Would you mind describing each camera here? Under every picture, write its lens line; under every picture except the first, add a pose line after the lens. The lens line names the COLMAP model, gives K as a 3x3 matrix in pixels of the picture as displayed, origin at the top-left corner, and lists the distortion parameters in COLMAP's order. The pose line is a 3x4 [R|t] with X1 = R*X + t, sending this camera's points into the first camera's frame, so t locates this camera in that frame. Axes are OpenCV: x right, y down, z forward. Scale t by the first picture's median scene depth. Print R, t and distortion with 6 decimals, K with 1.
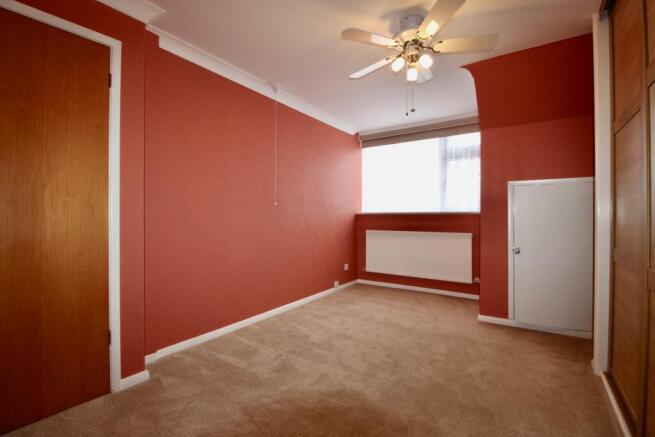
lens RADIAL K [[305.3, 0, 327.5], [0, 305.3, 218.5], [0, 0, 1]] dist [0.002360, 0.000230]
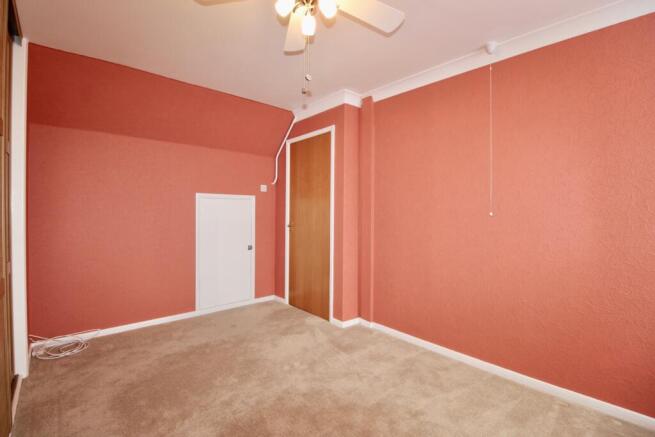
lens RADIAL K [[305.3, 0, 327.5], [0, 305.3, 218.5], [0, 0, 1]] dist [0.002360, 0.000230]
pose [[-0.242781, 0.004365, -0.970071, 0.815530], [-0.015878, 0.999838, 0.008473, -0.044160], [0.969951, 0.017460, -0.242673, 1.105629]]
